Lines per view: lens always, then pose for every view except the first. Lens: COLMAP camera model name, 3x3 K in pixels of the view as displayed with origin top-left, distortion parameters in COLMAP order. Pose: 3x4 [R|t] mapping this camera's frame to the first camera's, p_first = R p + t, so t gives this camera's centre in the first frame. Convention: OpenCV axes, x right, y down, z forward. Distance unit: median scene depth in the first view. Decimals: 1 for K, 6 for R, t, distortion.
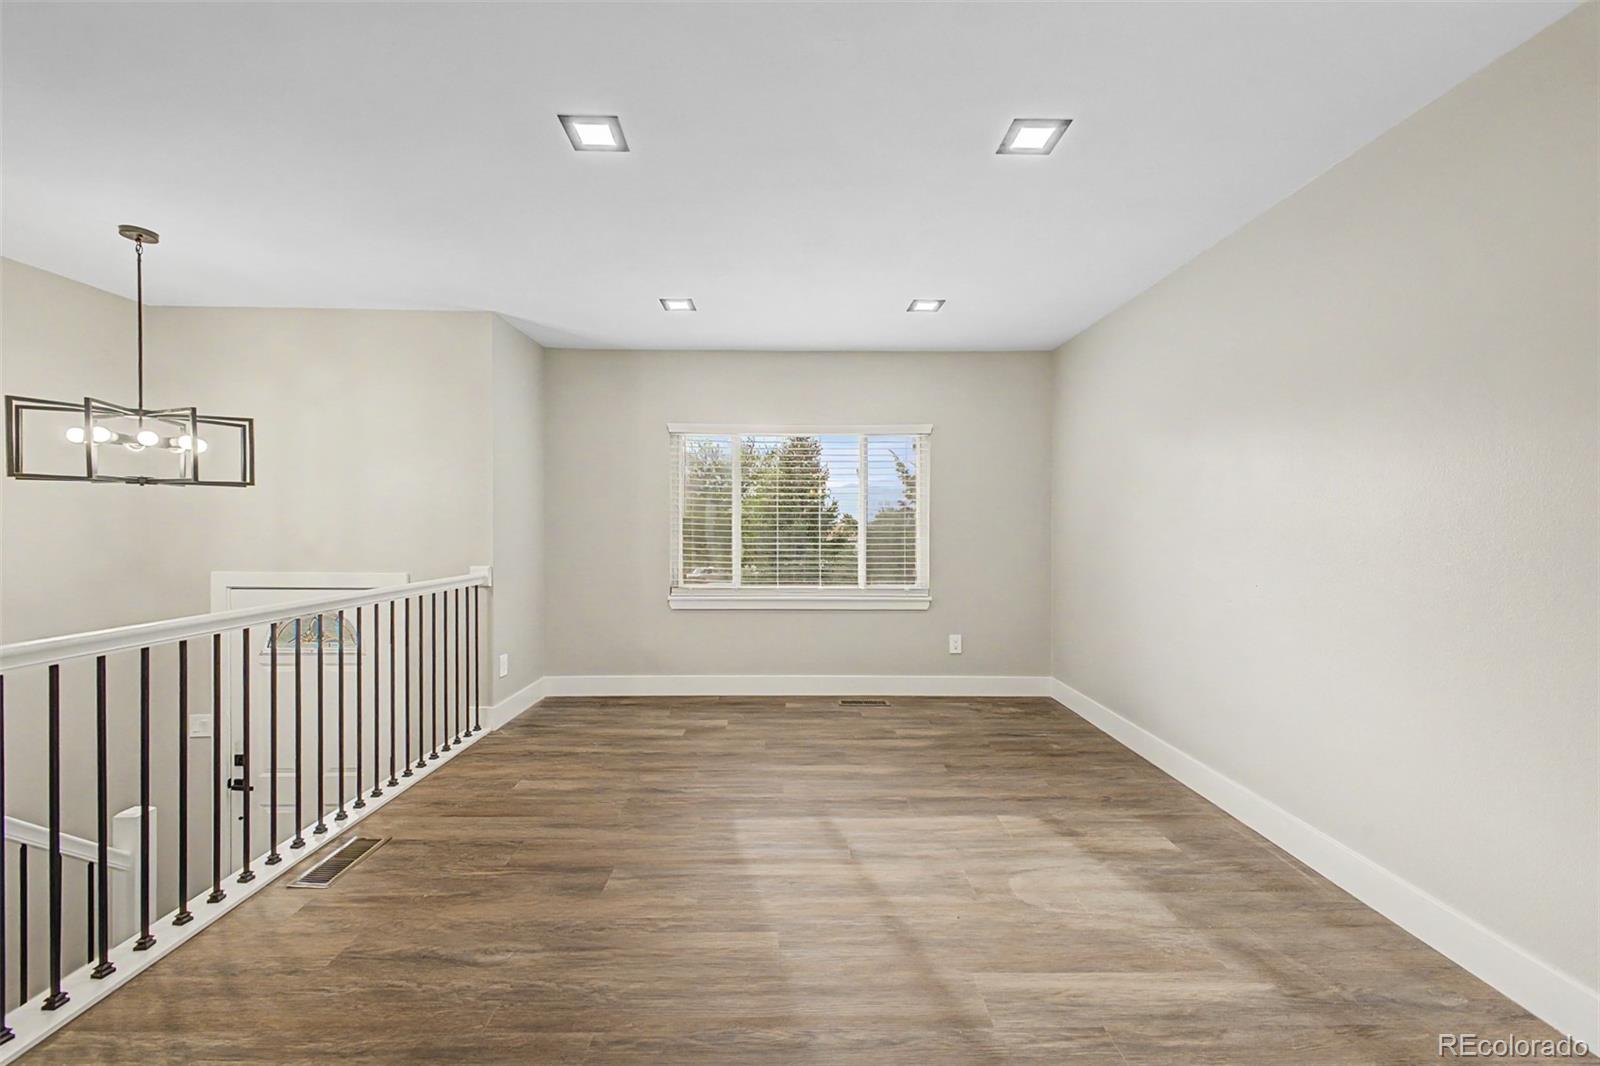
lens RADIAL K [[633.2, 0, 793.6], [0, 633.2, 535.4], [0, 0, 1]] dist [0.017370, -0.004081]
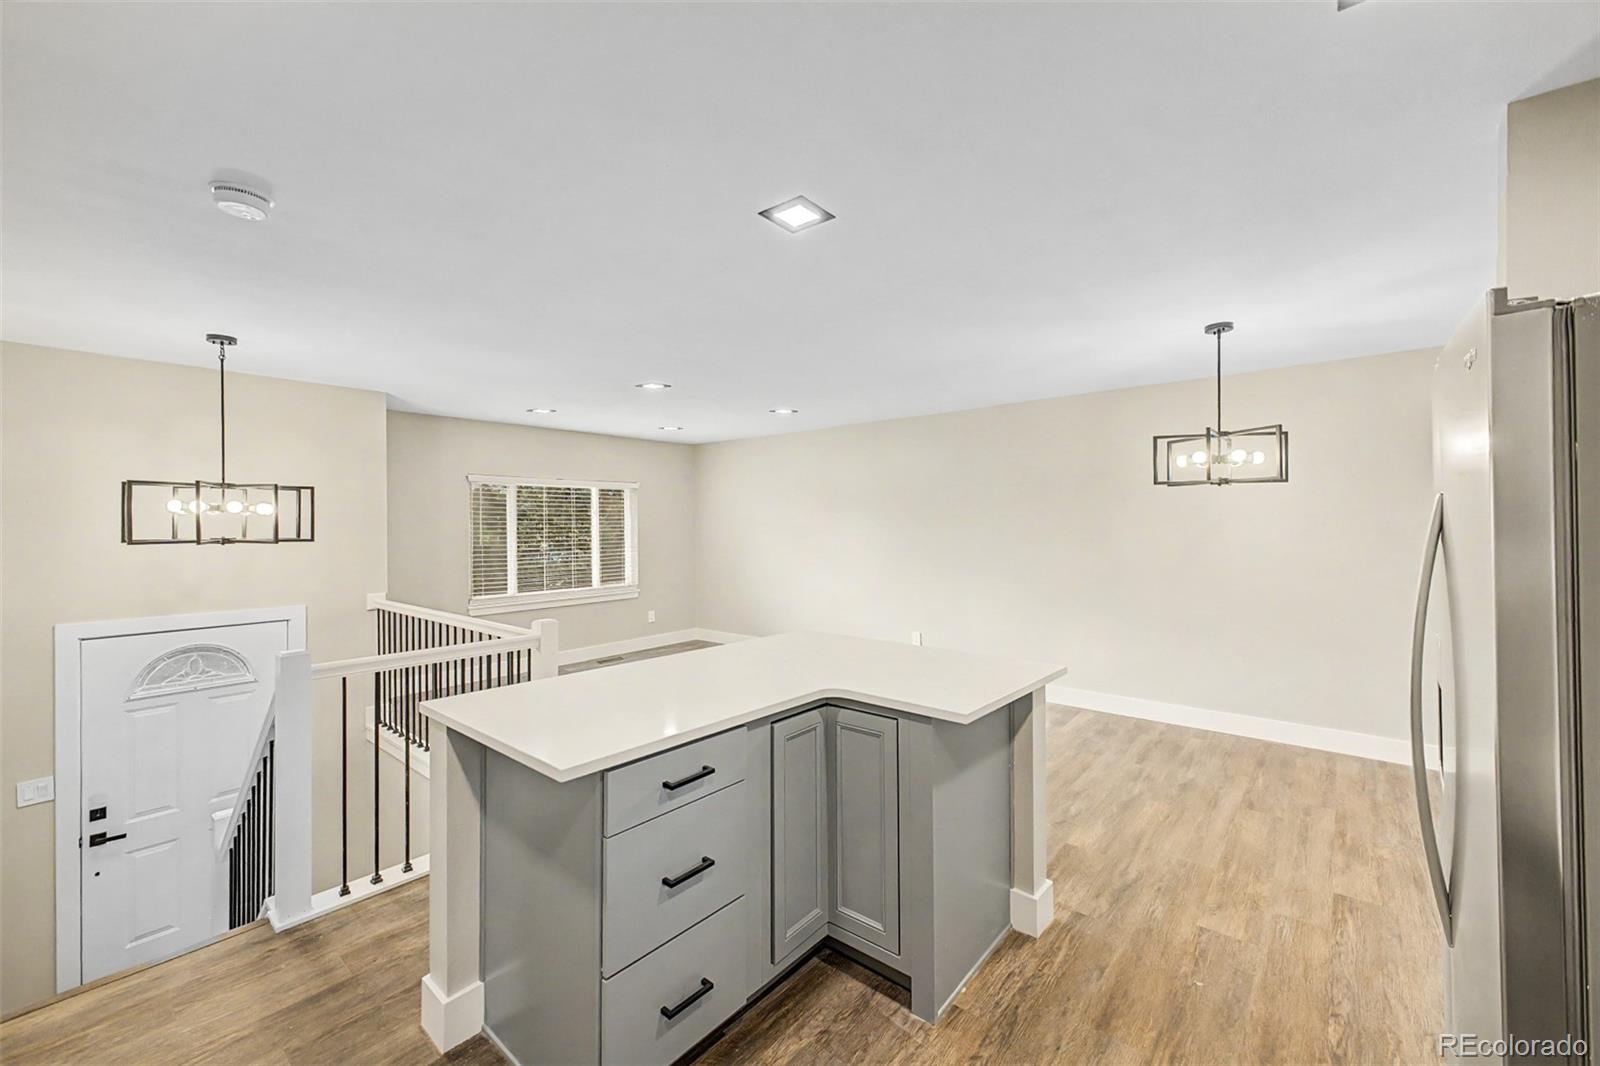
lens RADIAL K [[633.2, 0, 801.3], [0, 633.2, 527.0], [0, 0, 1]] dist [0.017370, -0.004081]
pose [[0.653029, -0.013434, 0.757214, -0.974712], [0.020016, 0.999800, 0.000475, -0.072409], [-0.757069, 0.014846, 0.653167, -0.496628]]
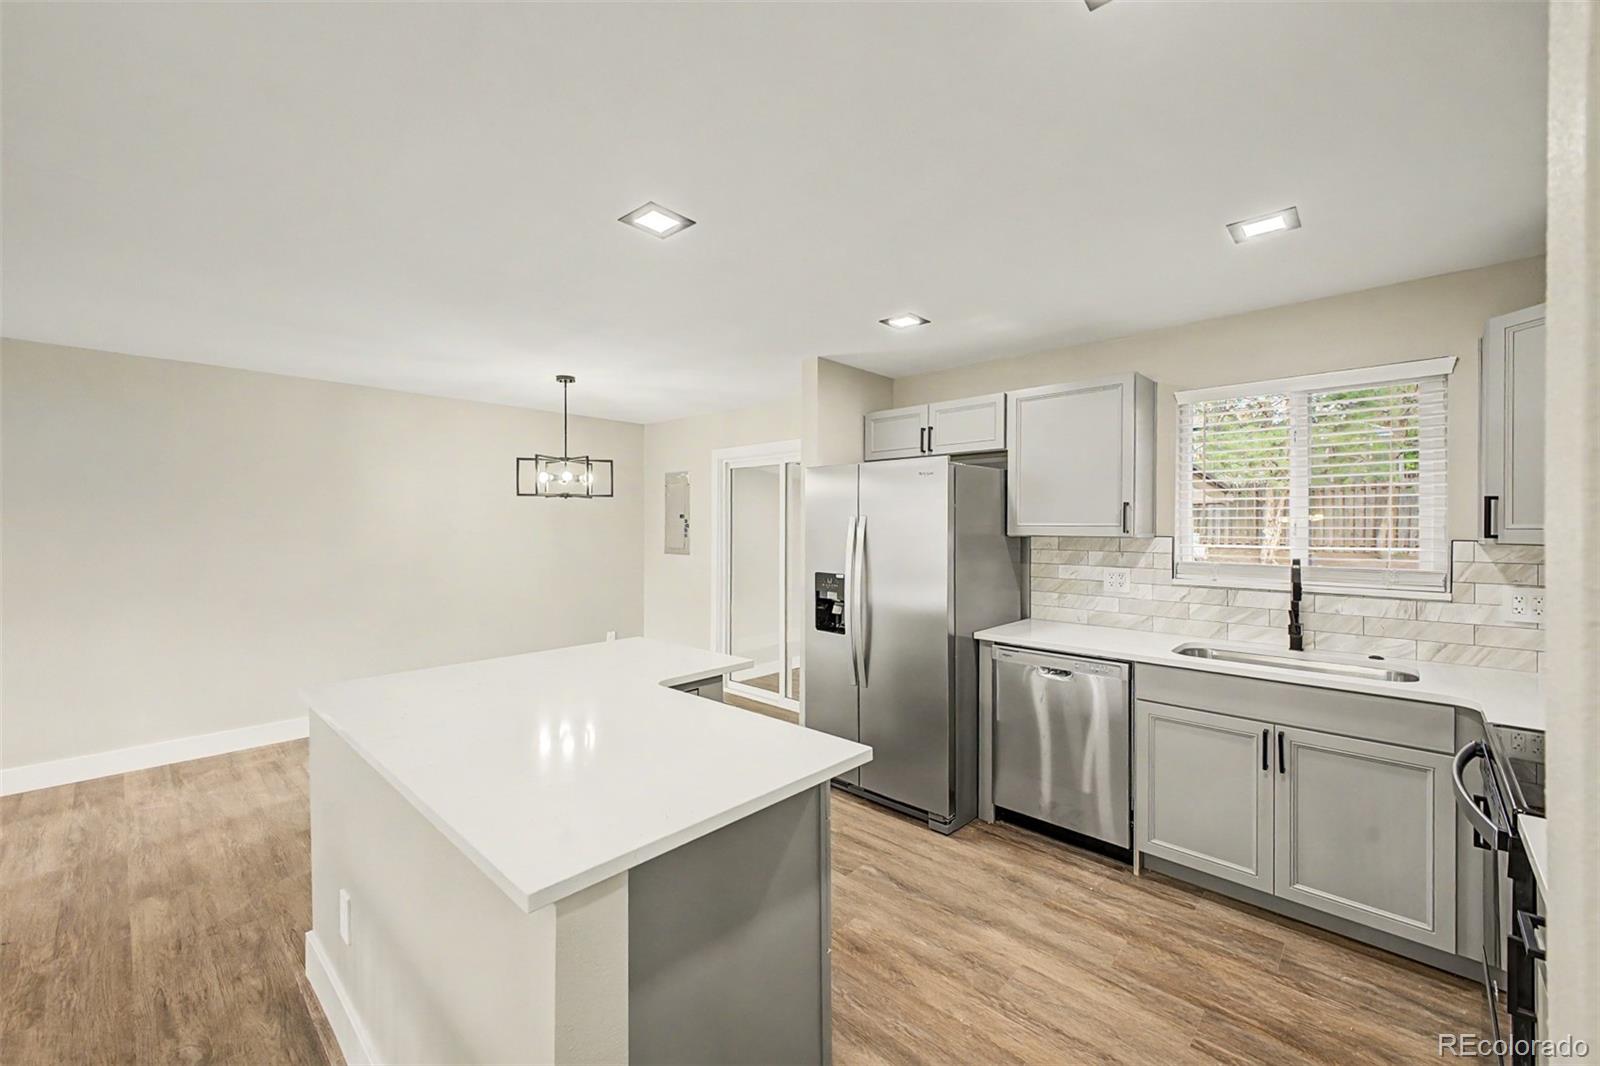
lens RADIAL K [[633.2, 0, 791.7], [0, 633.2, 527.2], [0, 0, 1]] dist [0.017370, -0.004081]
pose [[-0.716739, -0.008955, 0.697284, -1.035729], [0.003699, 0.999855, 0.016644, -0.081661], [-0.697332, 0.014509, -0.716602, 0.224943]]
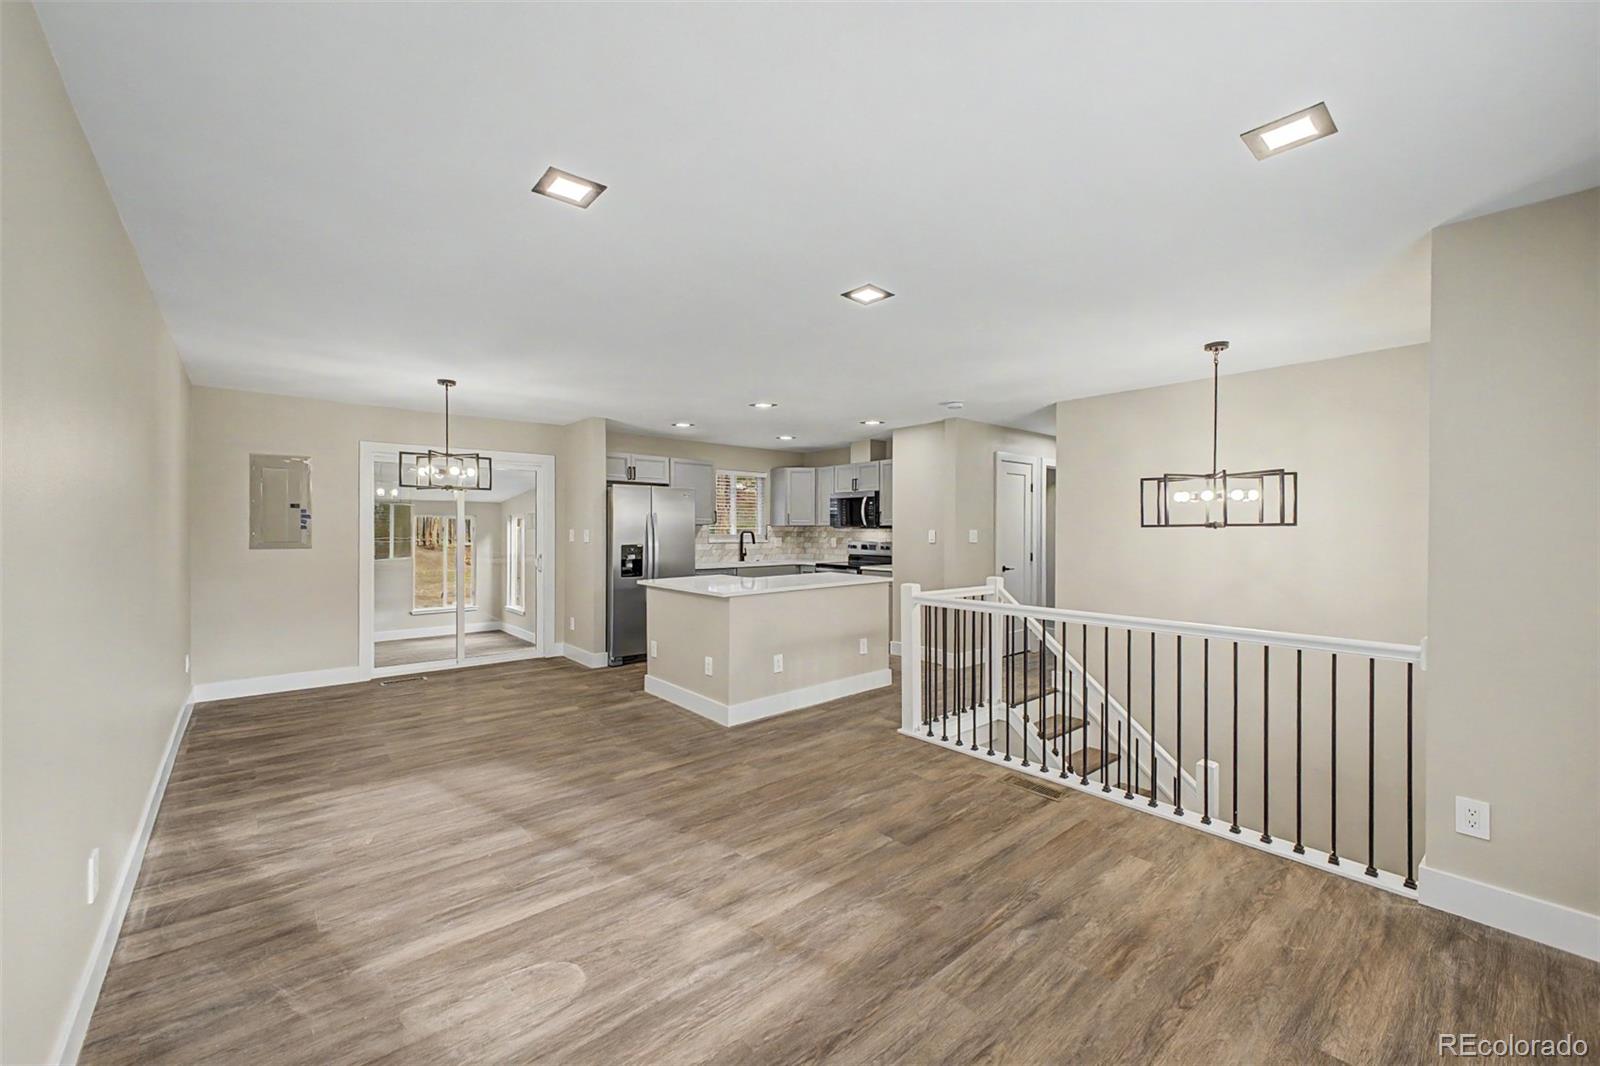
lens RADIAL K [[633.2, 0, 796.5], [0, 633.2, 536.6], [0, 0, 1]] dist [0.017370, -0.004081]
pose [[-0.767535, 0.001125, -0.641006, 0.435881], [-0.015408, 0.999677, 0.020203, -0.059147], [0.640822, 0.025383, -0.767270, 1.181017]]
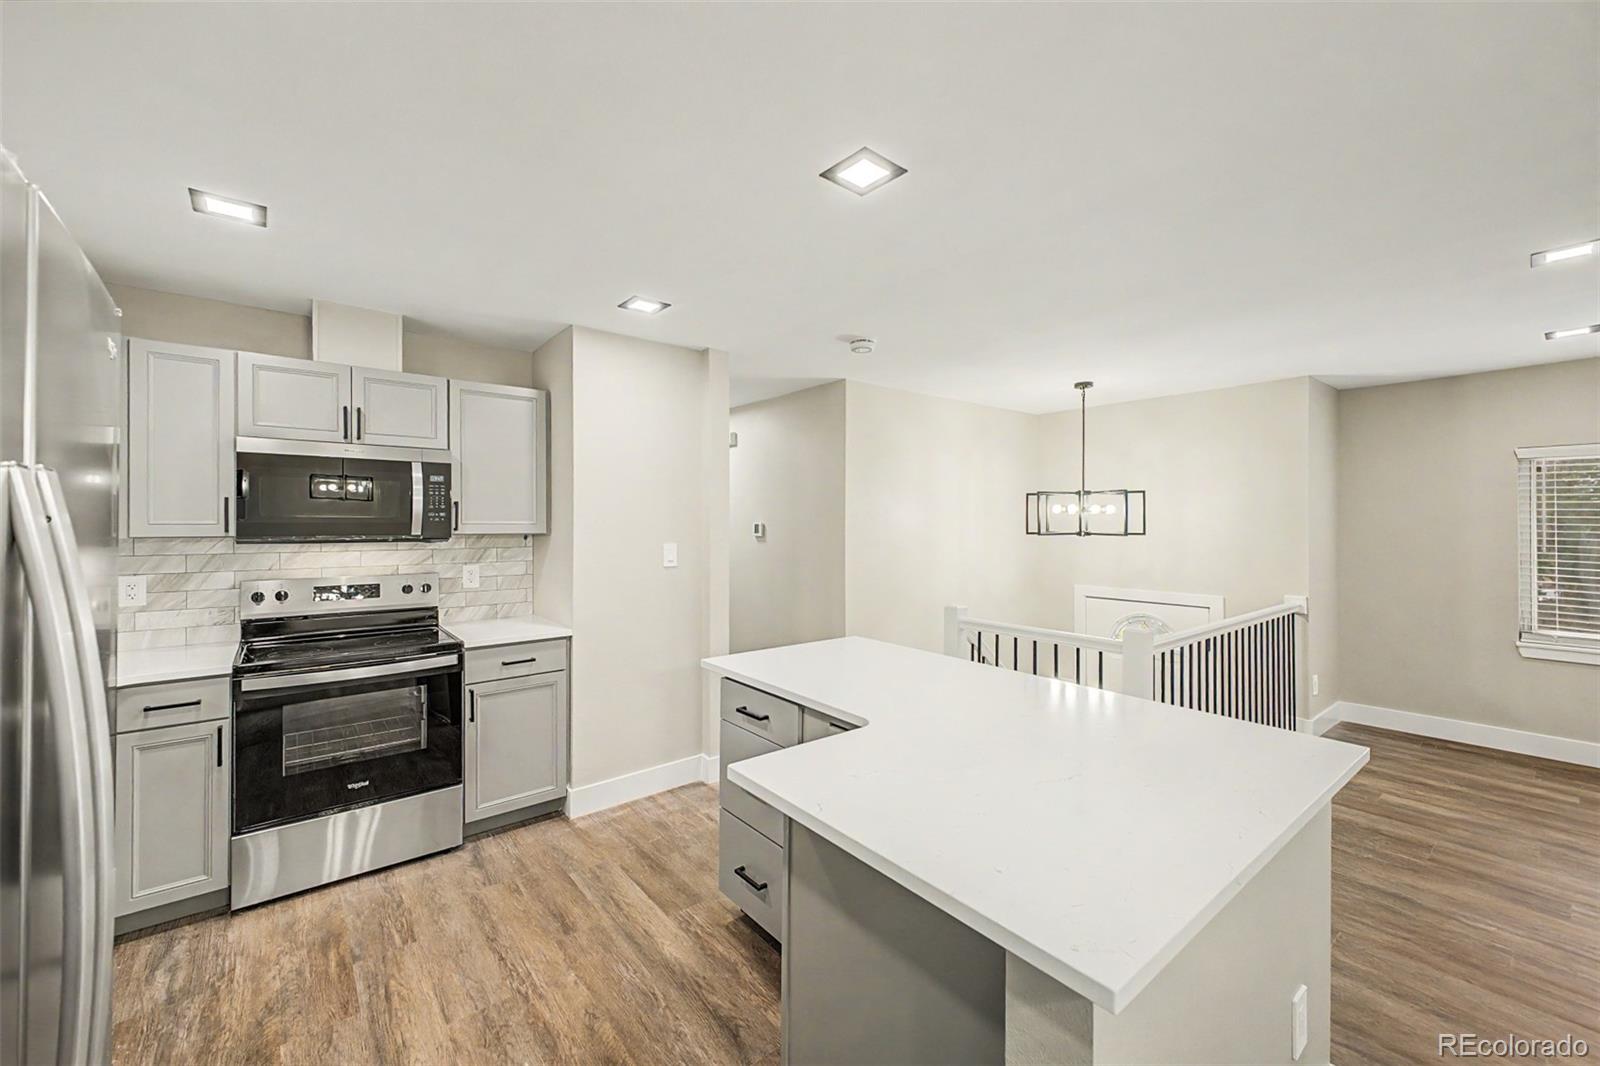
lens RADIAL K [[633.2, 0, 796.1], [0, 633.2, 524.0], [0, 0, 1]] dist [0.017370, -0.004081]
pose [[0.624550, -0.004730, -0.780971, -0.161416], [-0.008394, 0.999883, -0.012769, -0.065937], [0.780940, 0.014531, 0.624437, -0.480143]]
